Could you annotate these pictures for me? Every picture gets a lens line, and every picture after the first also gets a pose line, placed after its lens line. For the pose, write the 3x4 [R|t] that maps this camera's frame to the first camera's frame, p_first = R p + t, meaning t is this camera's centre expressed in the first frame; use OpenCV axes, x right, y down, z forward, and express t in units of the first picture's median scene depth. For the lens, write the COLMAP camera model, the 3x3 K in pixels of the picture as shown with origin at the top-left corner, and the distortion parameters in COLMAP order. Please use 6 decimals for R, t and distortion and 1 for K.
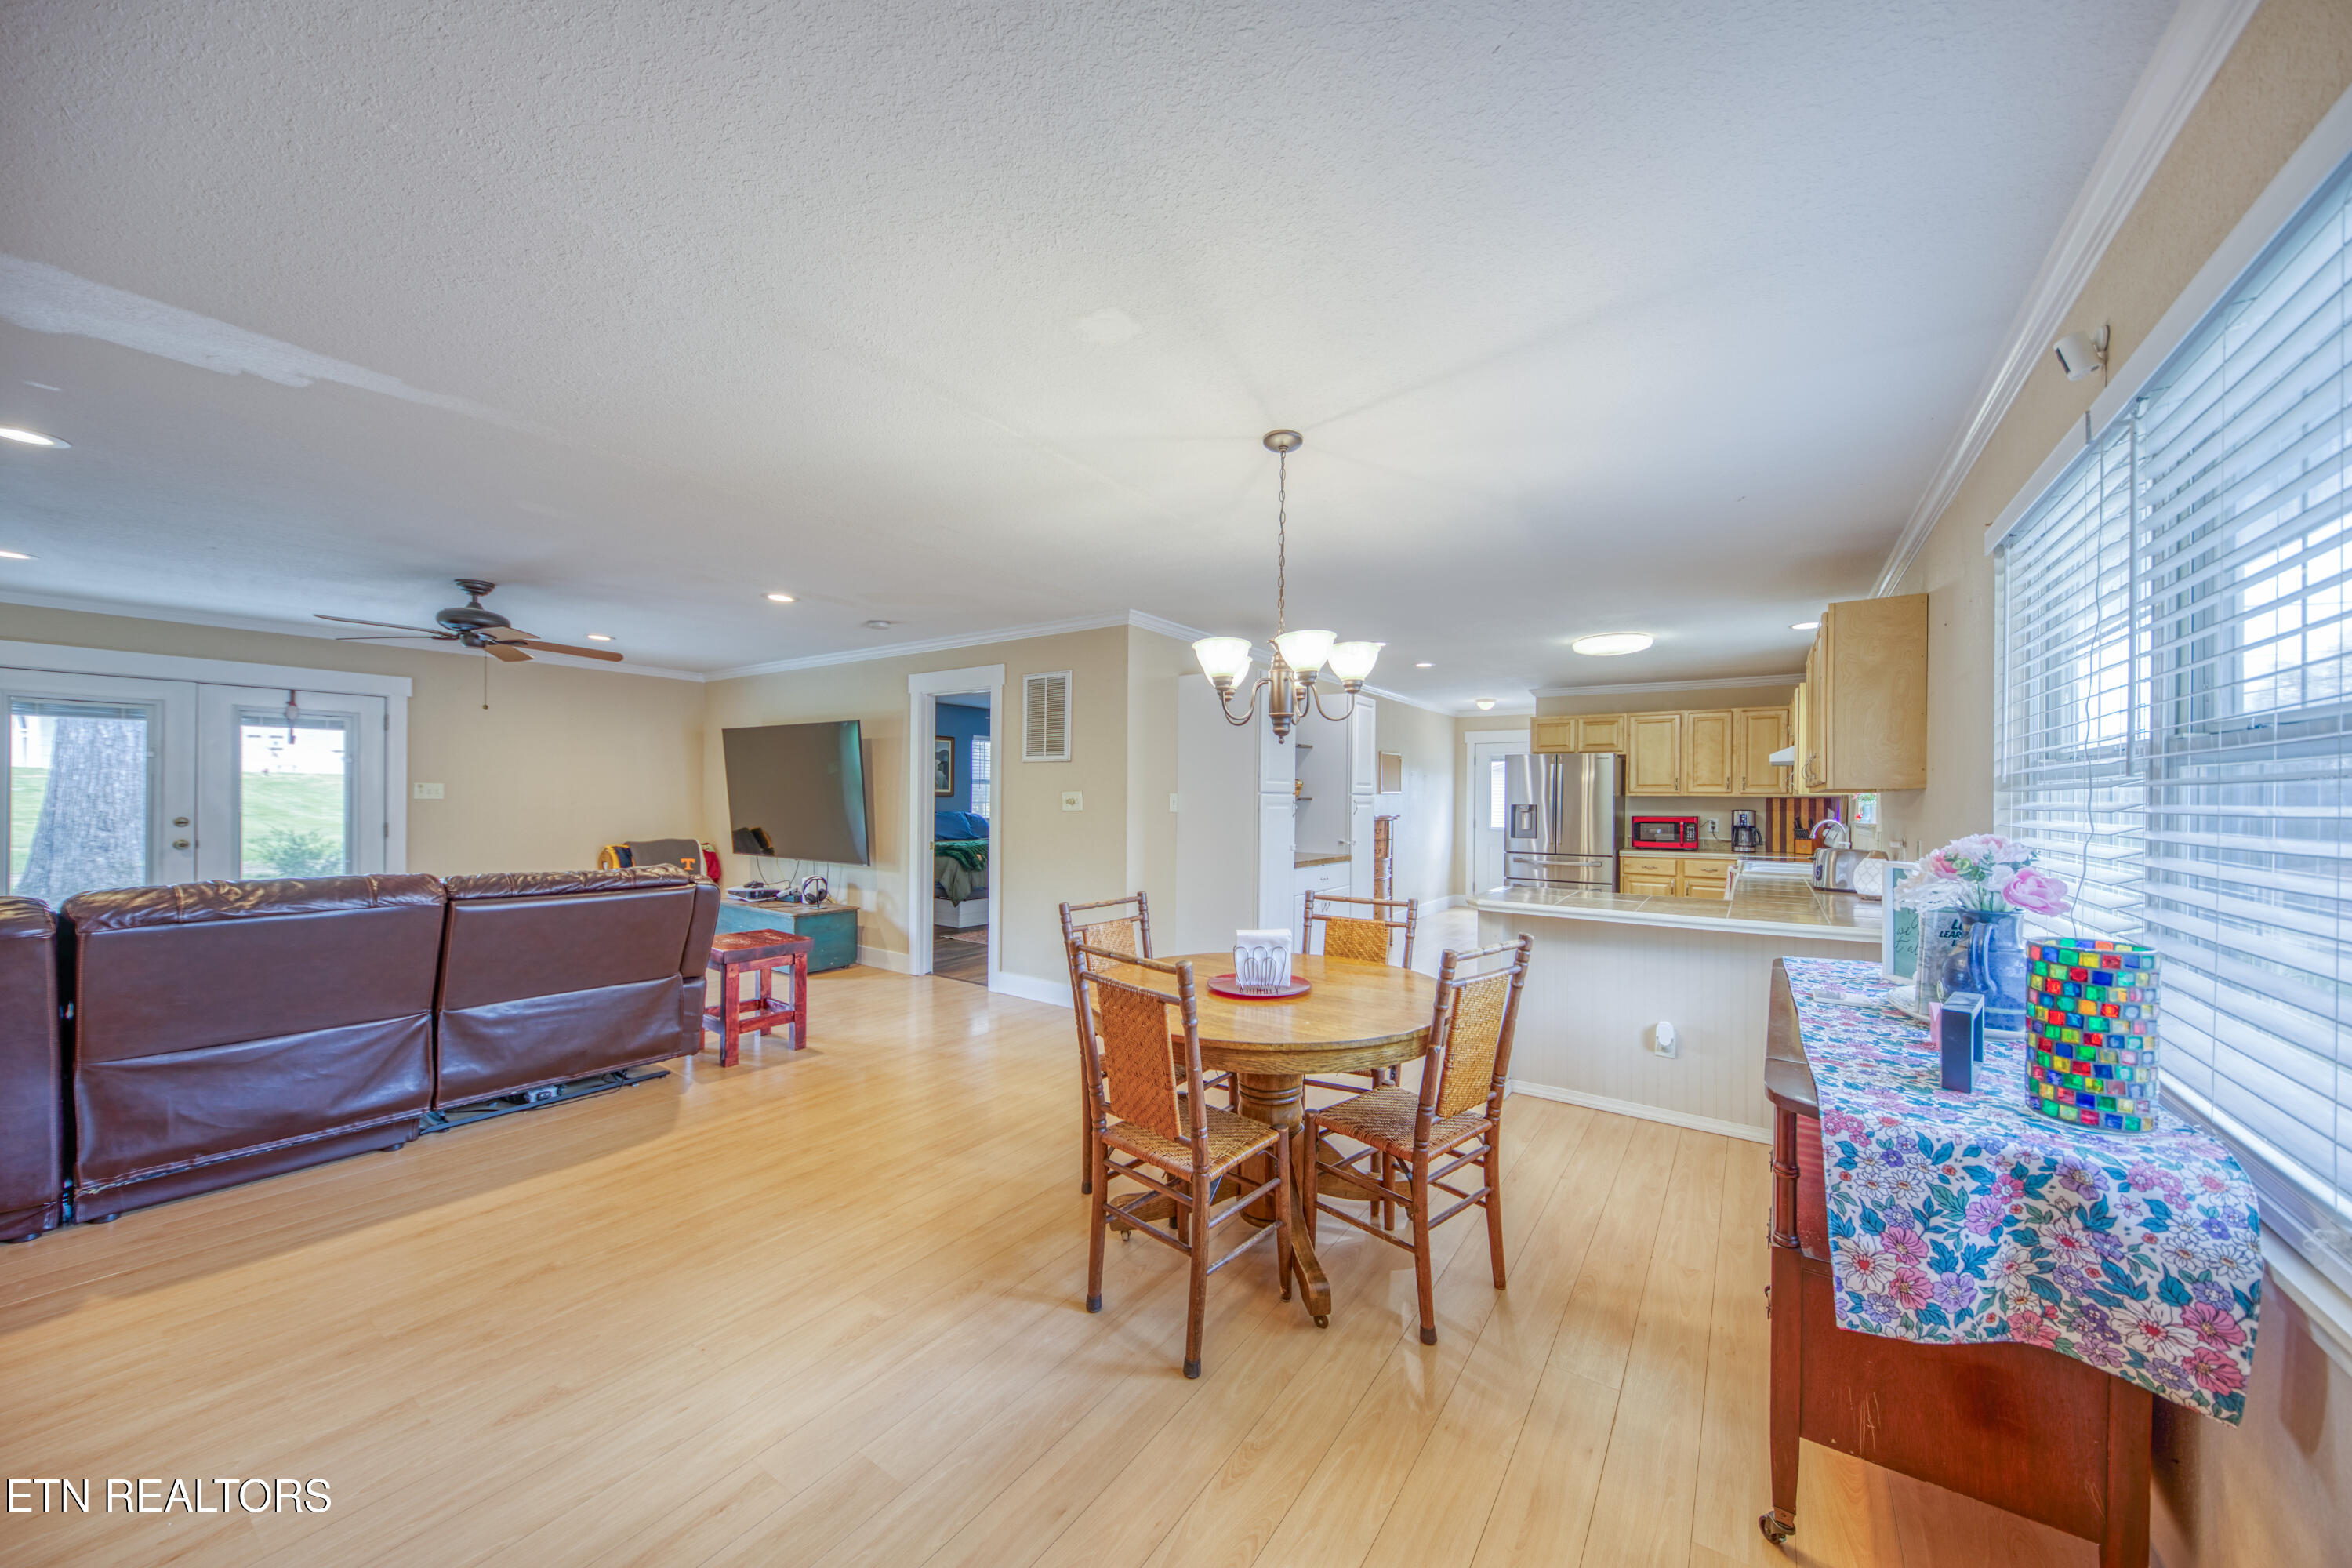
lens RADIAL K [[802.4, 0, 1201.3], [0, 802.4, 801.3], [0, 0, 1]] dist [-0.003145, 0.000155]
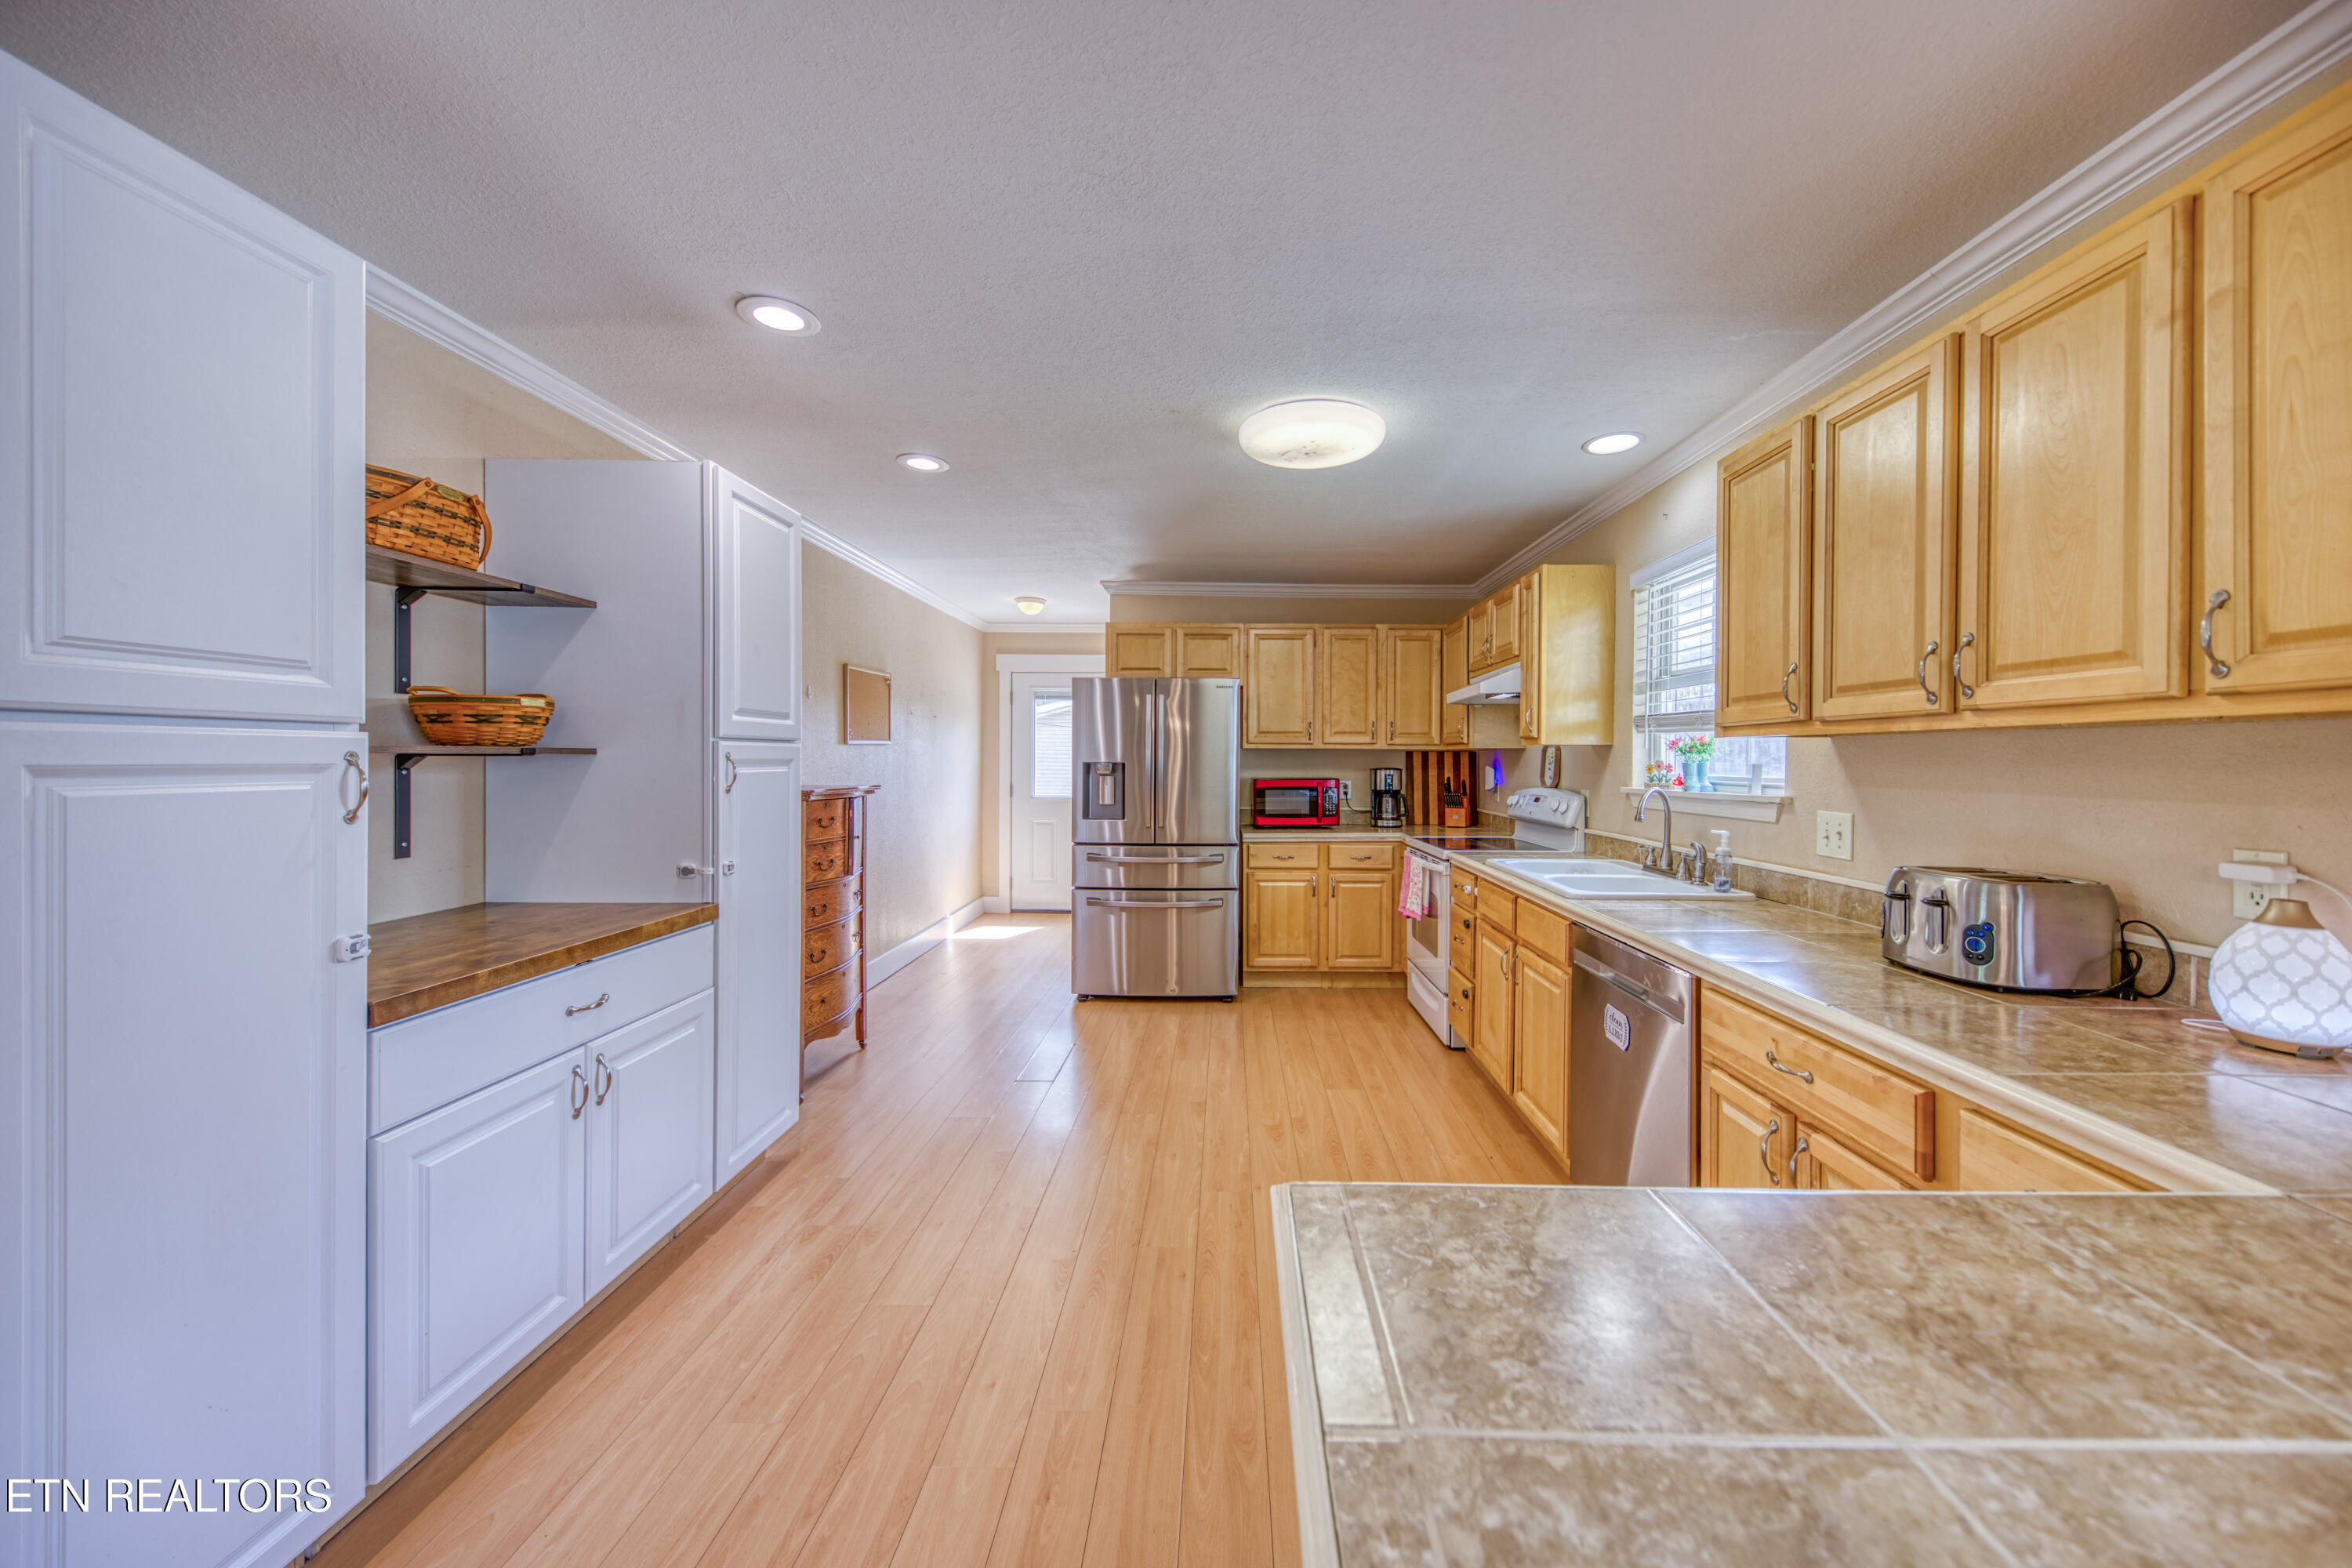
lens RADIAL K [[802.4, 0, 1220.2], [0, 802.4, 772.9], [0, 0, 1]] dist [-0.003145, 0.000155]
pose [[0.826104, -0.014119, 0.563341, 0.155279], [0.003688, 0.999800, 0.019650, 0.000460], [-0.563506, -0.014155, 0.825991, 0.512753]]
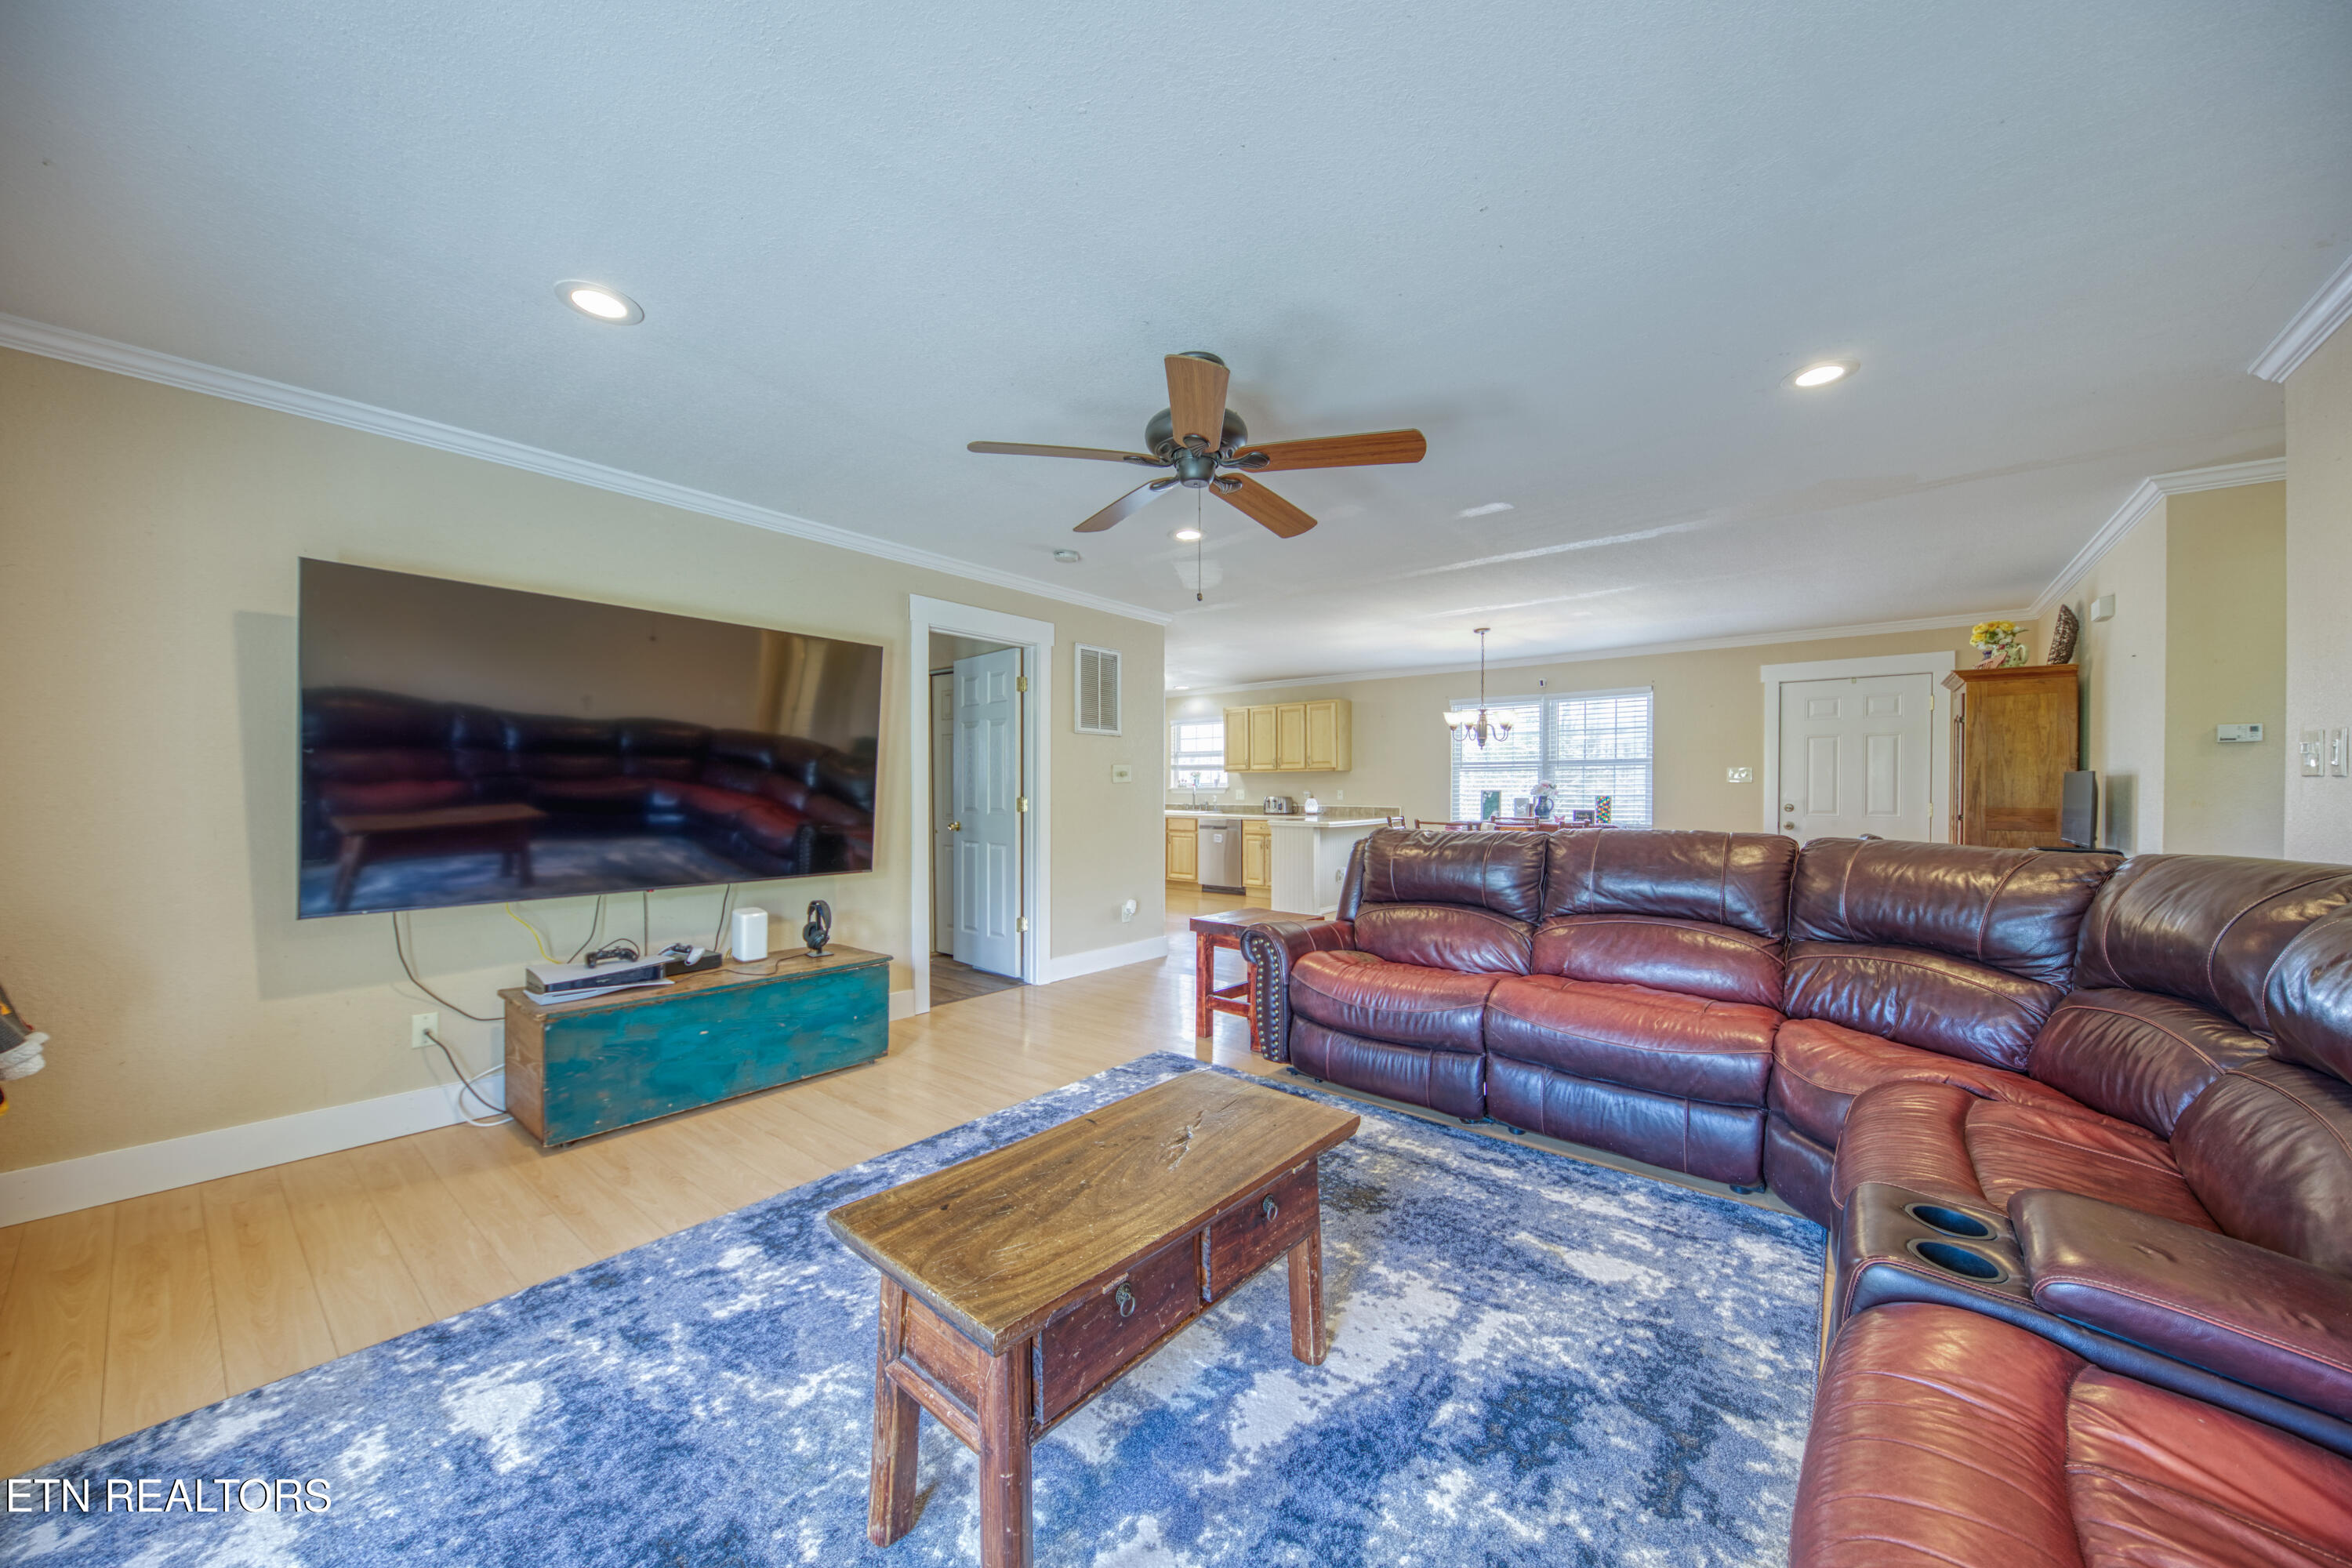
lens RADIAL K [[802.4, 0, 1165.6], [0, 802.4, 803.2], [0, 0, 1]] dist [-0.003145, 0.000155]
pose [[0.109335, -0.028307, 0.993602, -0.916272], [0.006848, 0.999592, 0.027724, 0.007147], [-0.993981, 0.003773, 0.109484, 0.618470]]
